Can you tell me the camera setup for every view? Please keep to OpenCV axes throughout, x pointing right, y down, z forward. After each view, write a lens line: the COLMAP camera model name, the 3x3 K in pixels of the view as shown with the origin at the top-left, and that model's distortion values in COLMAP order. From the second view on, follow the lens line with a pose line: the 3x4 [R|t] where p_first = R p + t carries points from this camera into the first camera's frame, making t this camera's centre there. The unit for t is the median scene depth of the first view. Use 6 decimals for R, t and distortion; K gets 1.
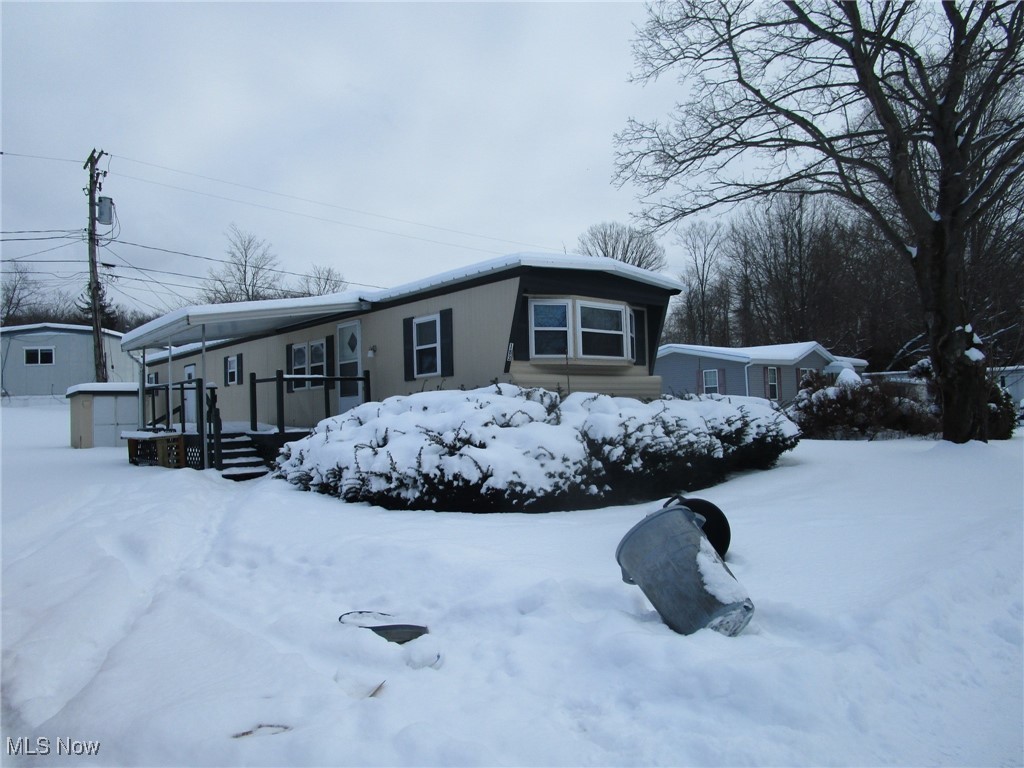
lens RADIAL K [[730.6, 0, 505.2], [0, 730.6, 393.5], [0, 0, 1]] dist [-0.035512, 0.012393]
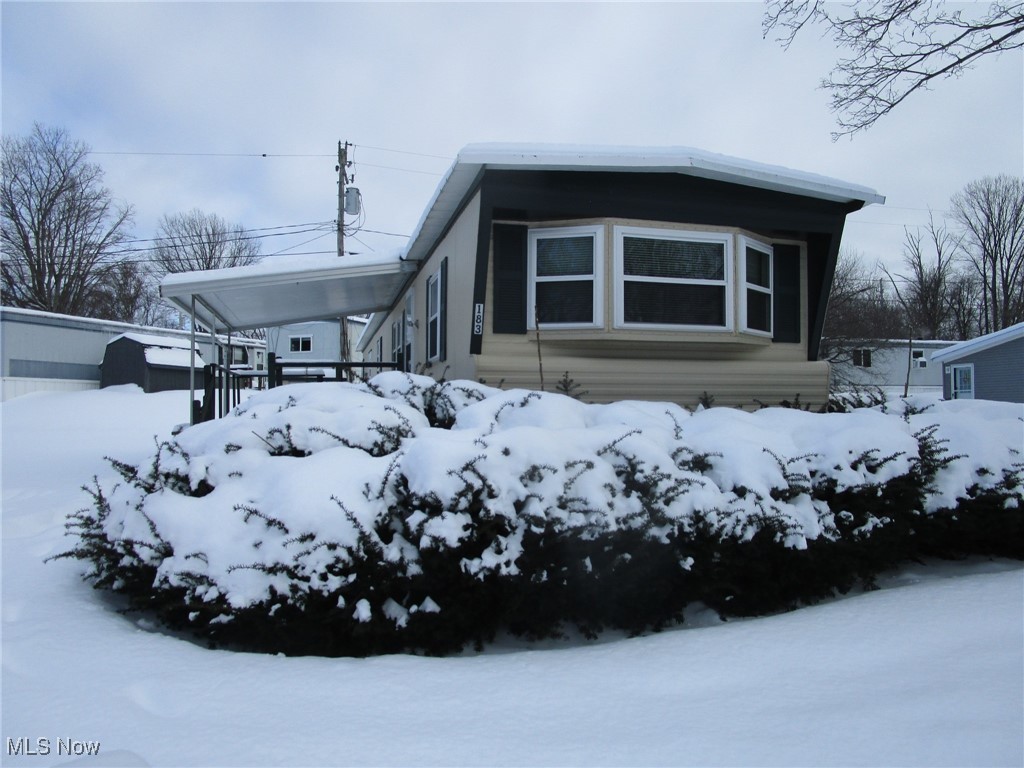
lens RADIAL K [[730.6, 0, 503.7], [0, 730.6, 391.0], [0, 0, 1]] dist [-0.035512, 0.012393]
pose [[0.890002, 0.019872, -0.455524, 0.261803], [-0.014867, 0.999783, 0.014568, -0.006436], [0.455715, -0.006193, 0.890104, 0.426746]]
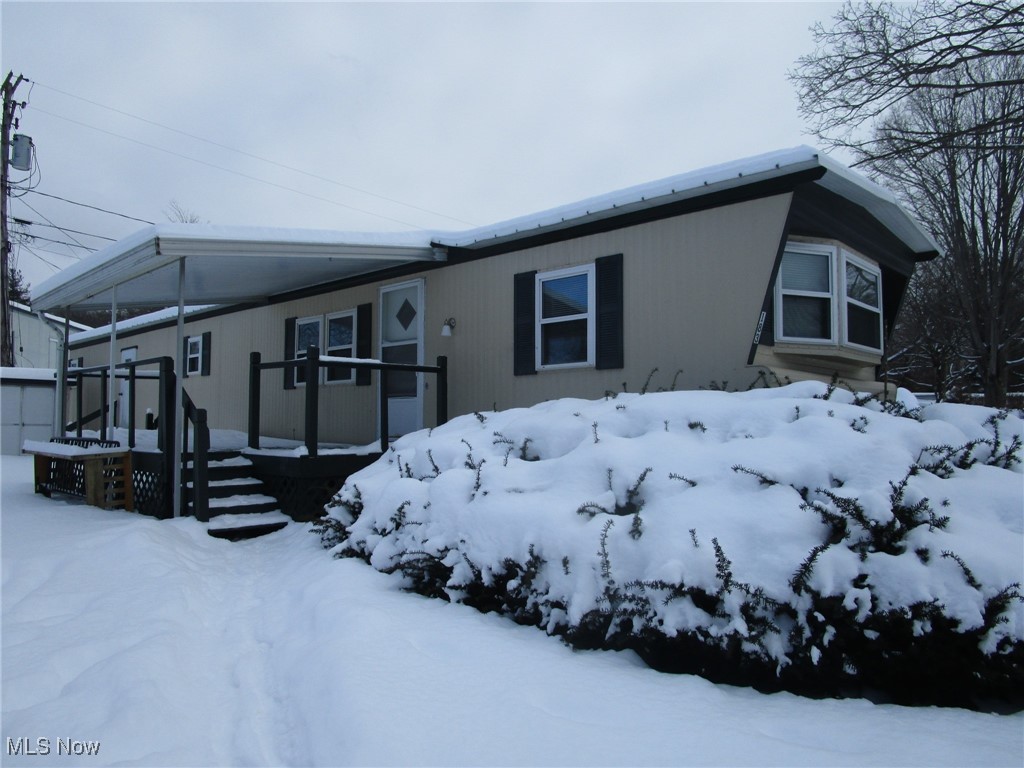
lens RADIAL K [[730.6, 0, 506.1], [0, 730.6, 391.7], [0, 0, 1]] dist [-0.035512, 0.012393]
pose [[0.995181, 0.037790, 0.090479, -0.207580], [-0.036289, 0.999176, -0.018173, 0.008404], [-0.091091, 0.014802, 0.995733, 0.408045]]
